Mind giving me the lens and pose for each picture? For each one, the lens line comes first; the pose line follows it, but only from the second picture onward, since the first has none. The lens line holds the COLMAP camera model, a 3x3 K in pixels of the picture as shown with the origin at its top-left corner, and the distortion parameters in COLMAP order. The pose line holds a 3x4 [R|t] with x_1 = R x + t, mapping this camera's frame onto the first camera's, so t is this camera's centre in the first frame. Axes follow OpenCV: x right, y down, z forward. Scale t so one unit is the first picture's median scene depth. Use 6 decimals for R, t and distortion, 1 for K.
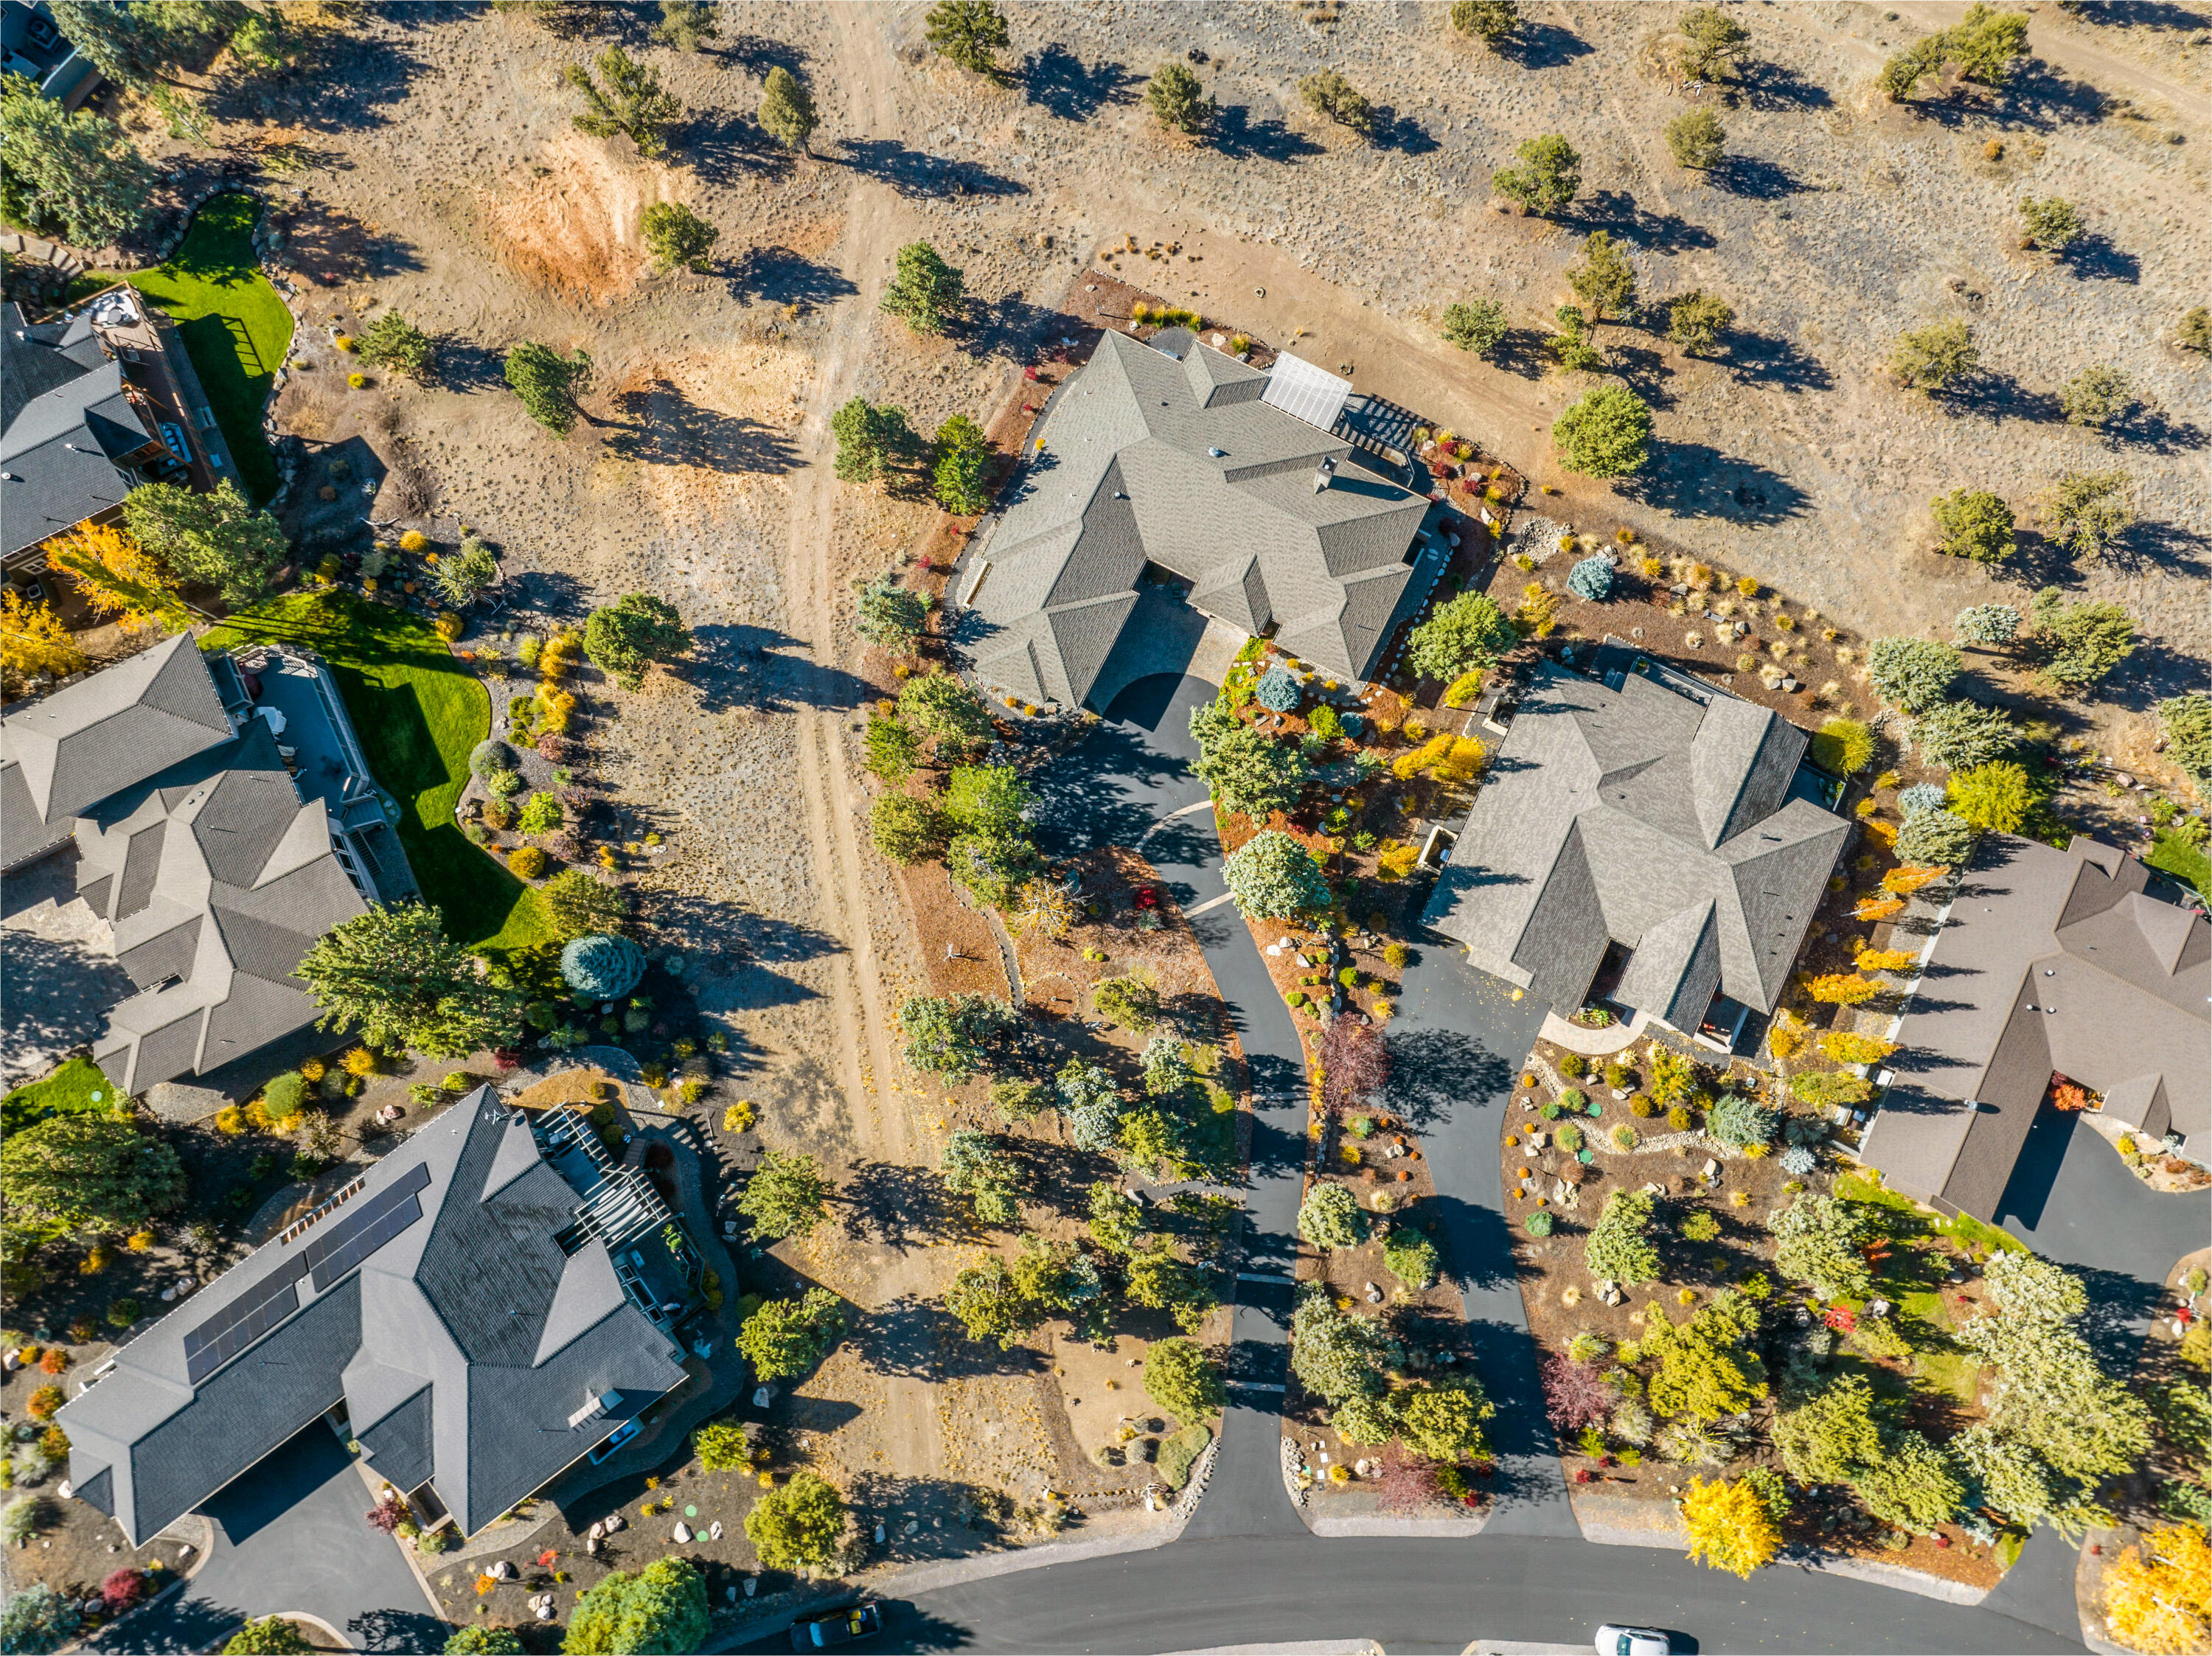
lens RADIAL K [[1608.4, 0, 1106.0], [0, 1608.4, 828.0], [0, 0, 1]] dist [-0.040582, -0.005781]
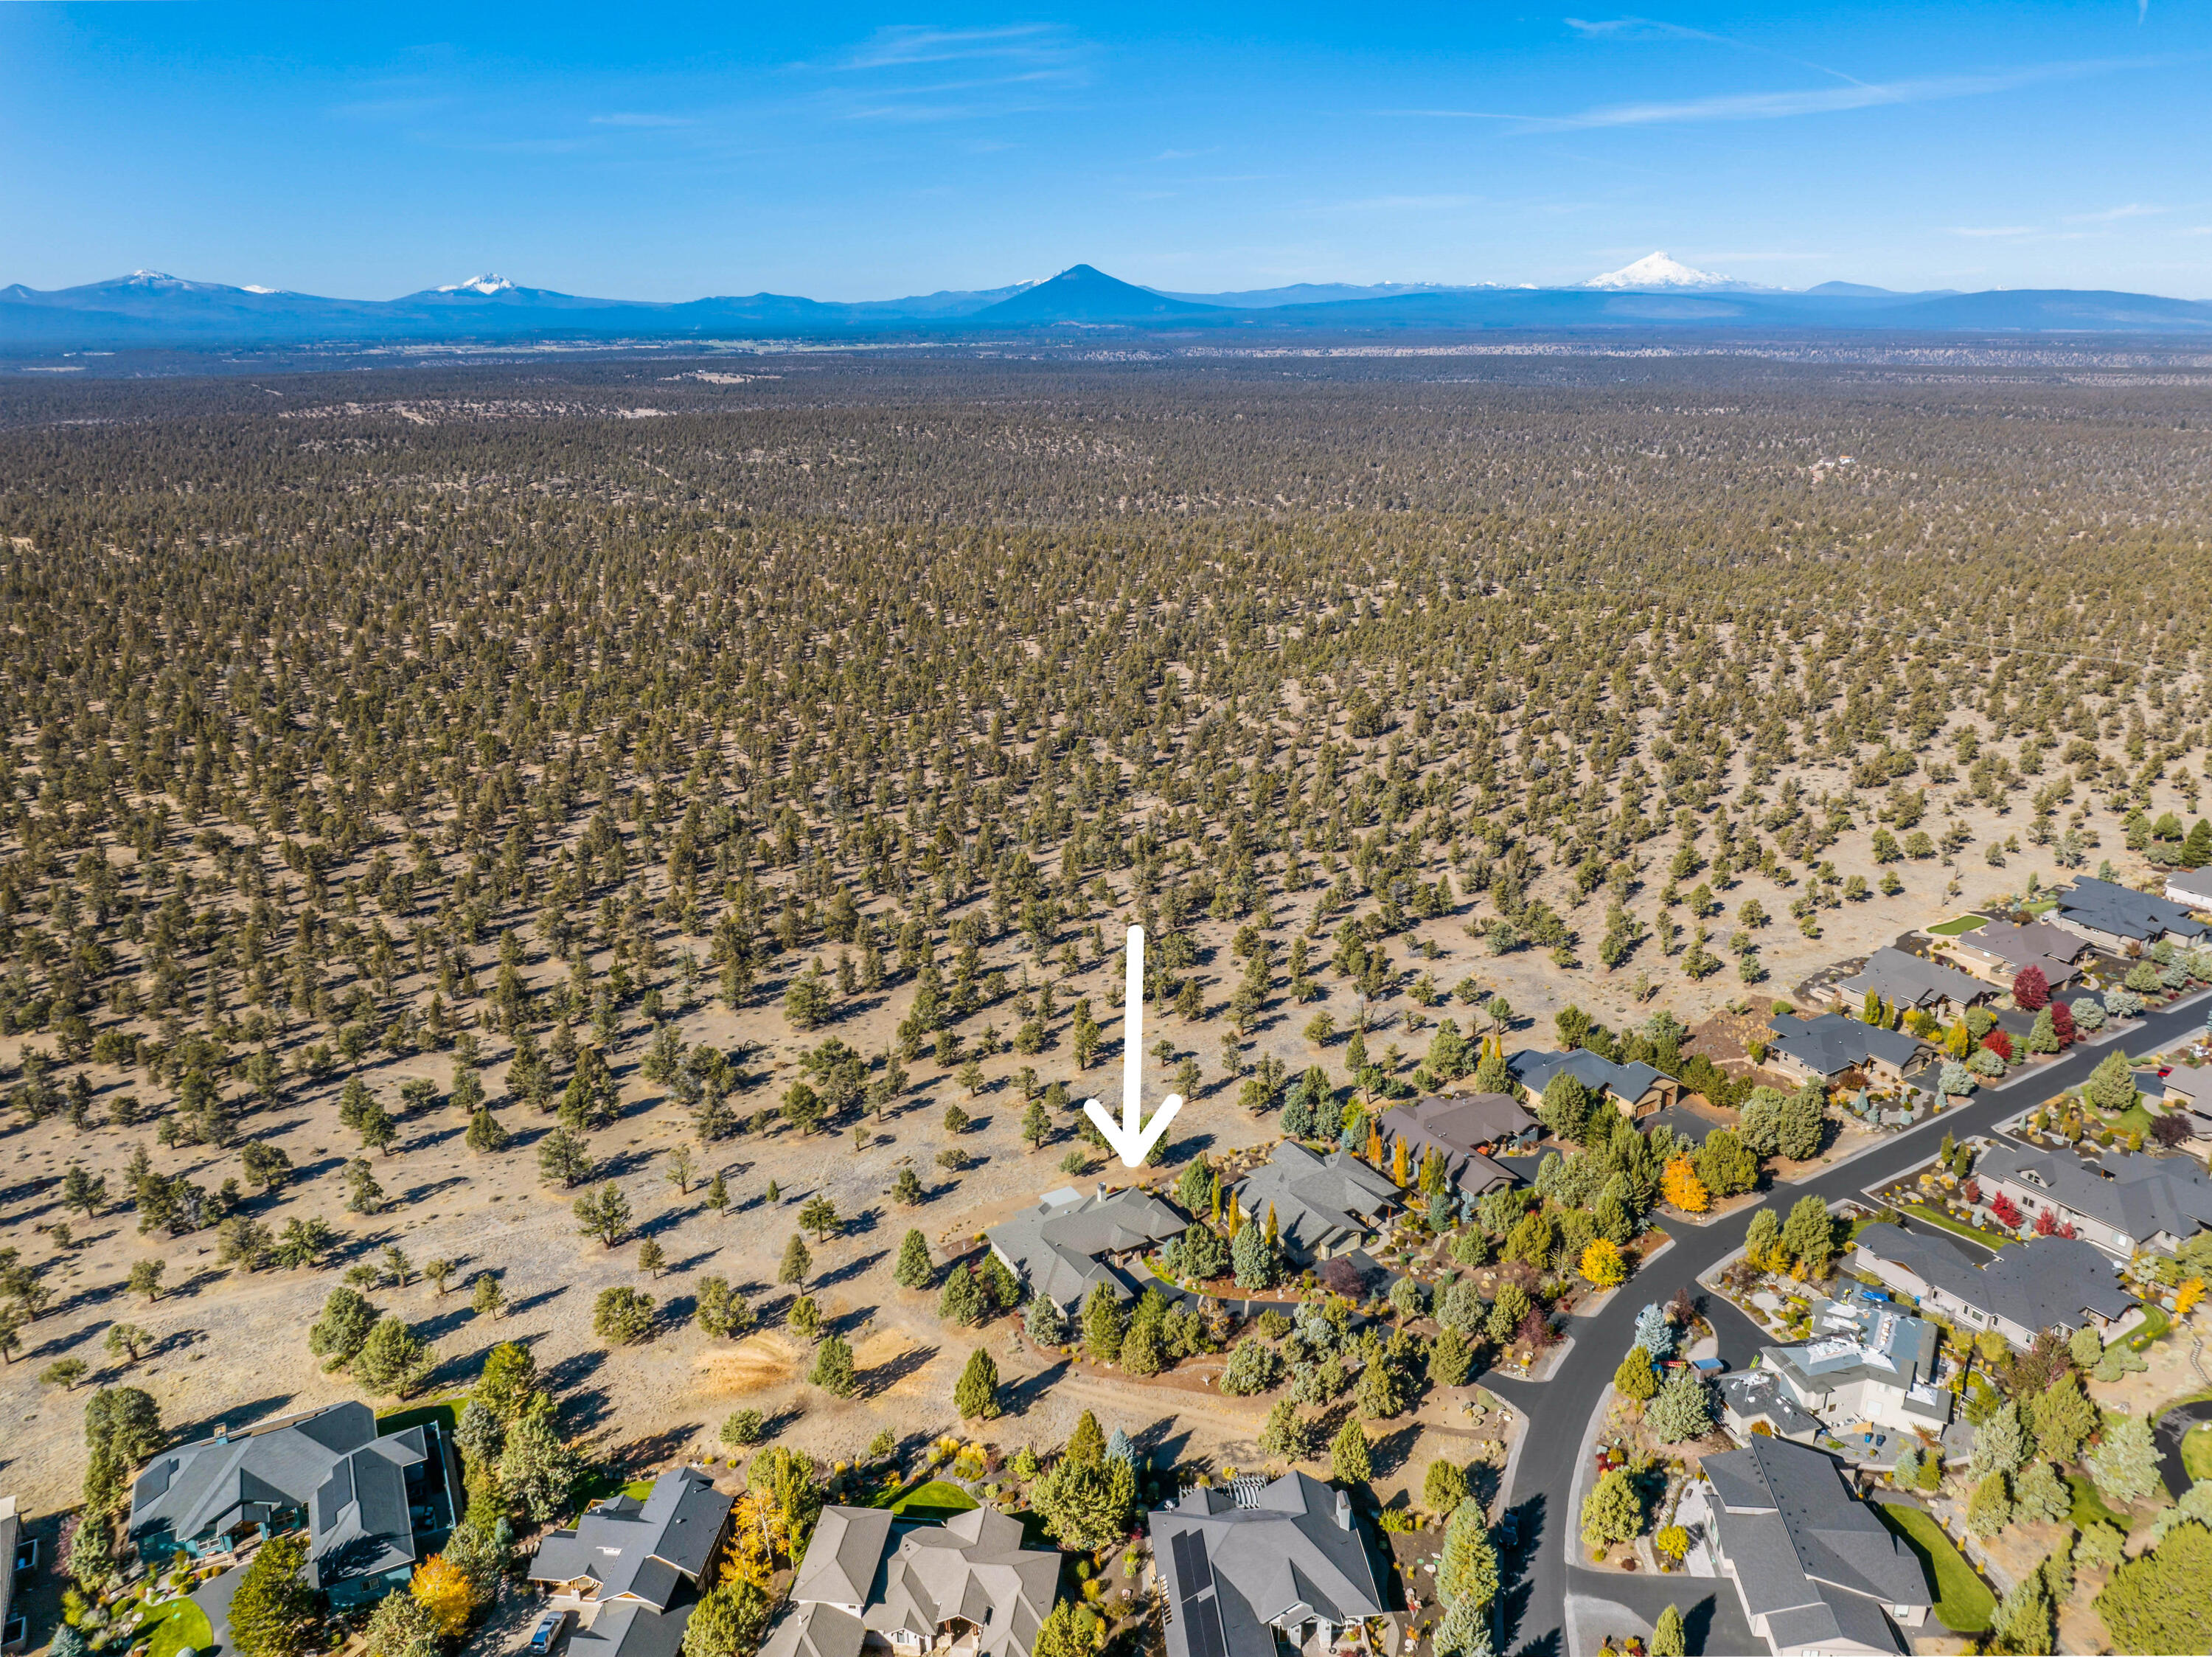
lens RADIAL K [[1608.5, 0, 1106.0], [0, 1608.5, 828.5], [0, 0, 1]] dist [-0.040582, -0.005781]
pose [[0.533197, -0.276471, 0.799541, -1.492386], [0.837421, 0.306667, -0.452416, 0.633450], [-0.120113, 0.910779, 0.395037, -0.339246]]
